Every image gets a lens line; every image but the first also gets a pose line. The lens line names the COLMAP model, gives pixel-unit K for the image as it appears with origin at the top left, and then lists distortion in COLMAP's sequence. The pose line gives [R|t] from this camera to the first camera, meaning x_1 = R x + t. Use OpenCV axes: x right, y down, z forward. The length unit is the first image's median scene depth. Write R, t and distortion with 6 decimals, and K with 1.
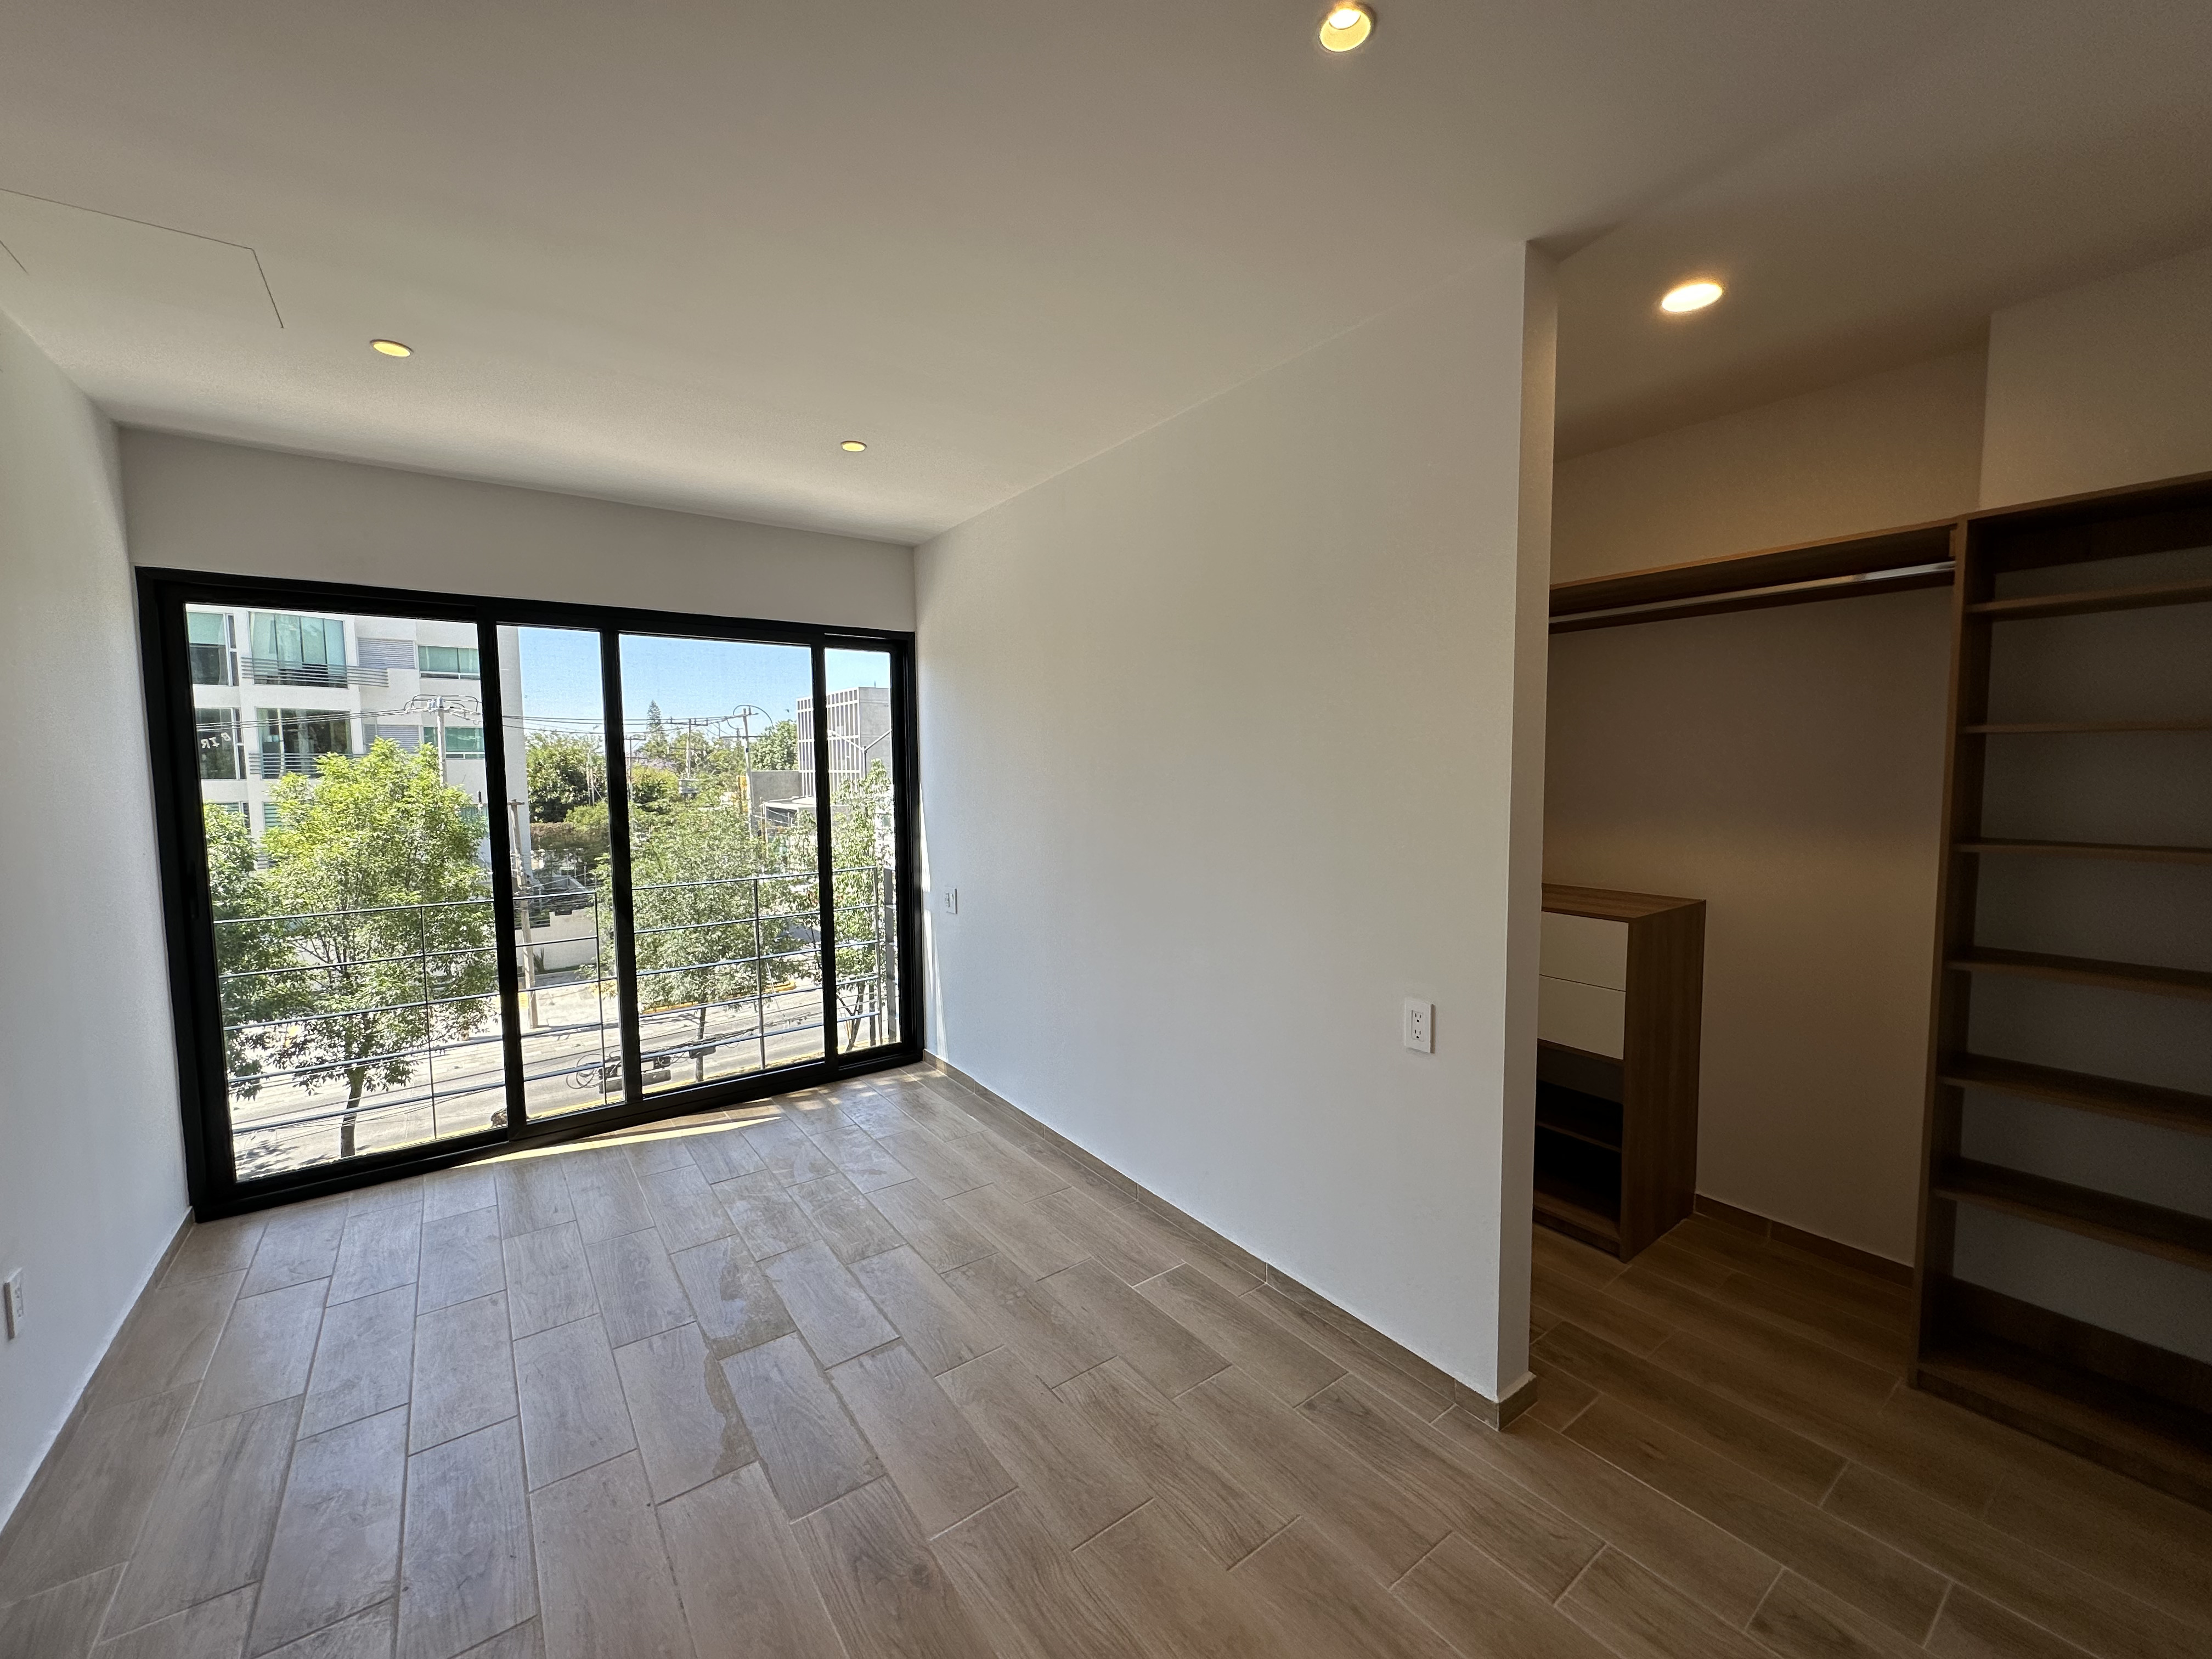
lens RADIAL K [[882.6, 0, 1102.5], [0, 882.6, 826.7], [0, 0, 1]] dist [-0.001601, 0.000313]
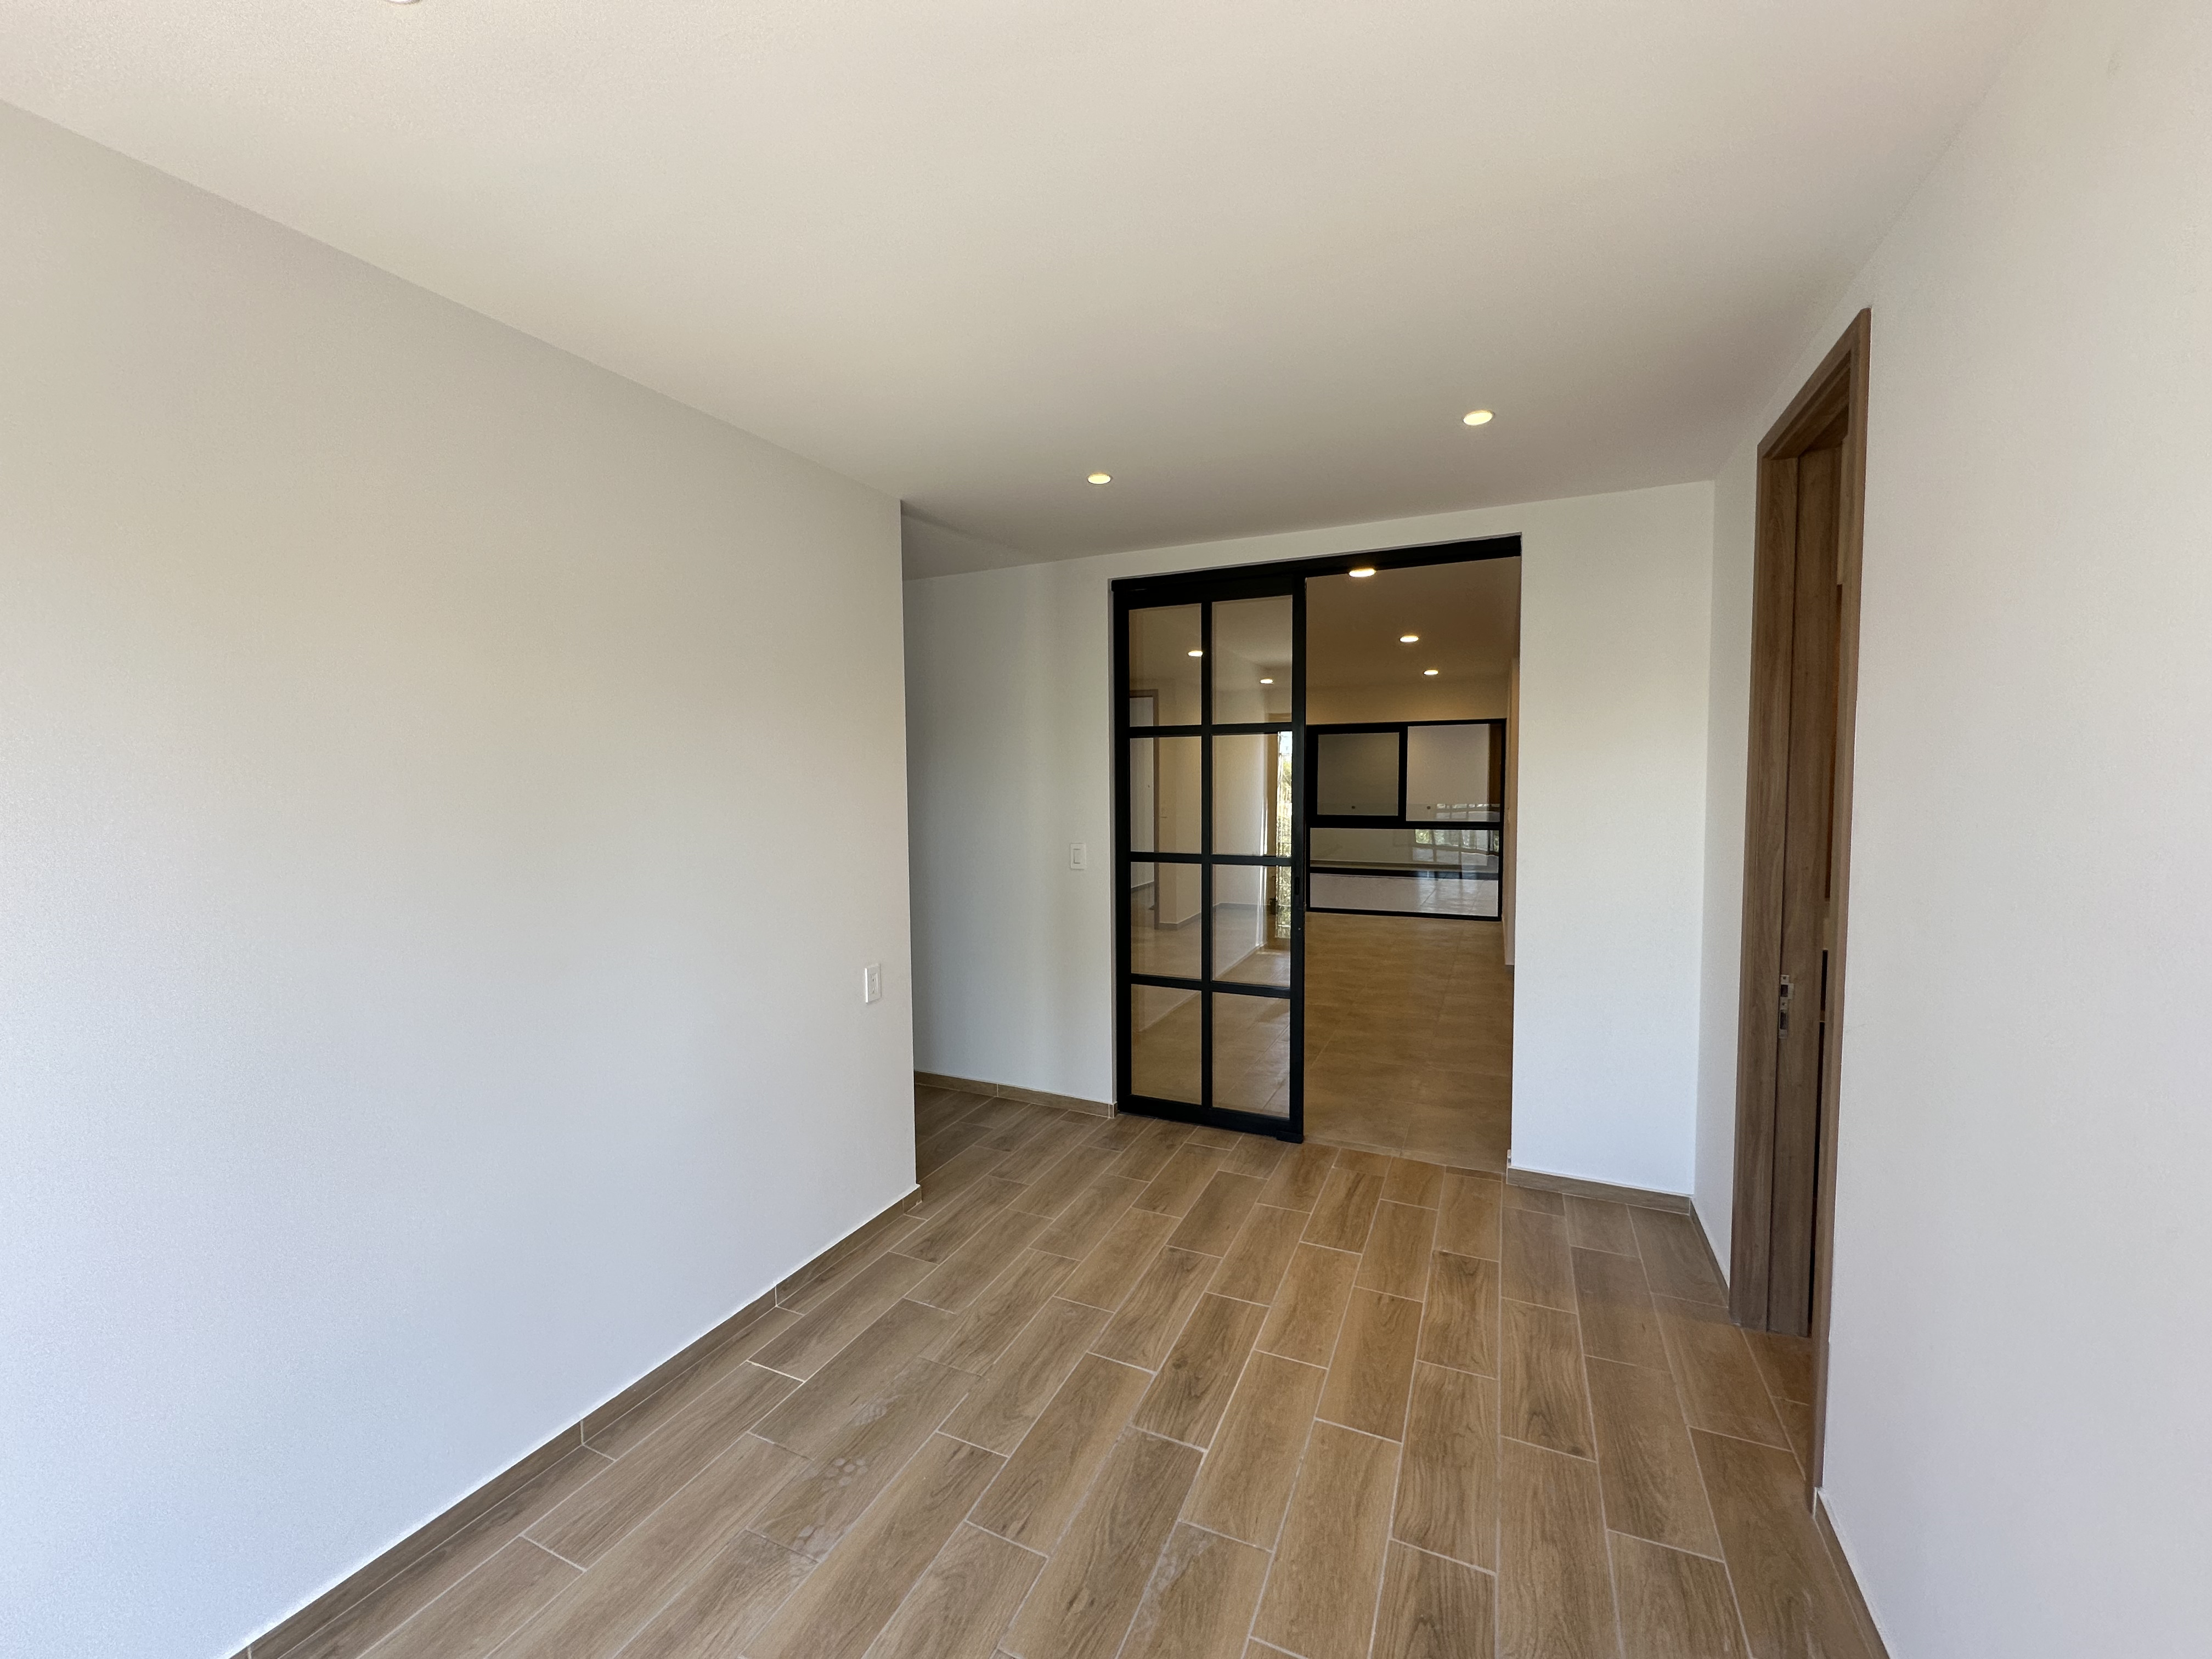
lens RADIAL K [[882.6, 0, 1100.5], [0, 882.6, 831.6], [0, 0, 1]] dist [-0.001601, 0.000313]
pose [[-0.491896, -0.037160, 0.869860, -0.968349], [0.069611, 0.994212, 0.081836, -0.106245], [-0.867867, 0.100807, -0.486462, 1.220815]]
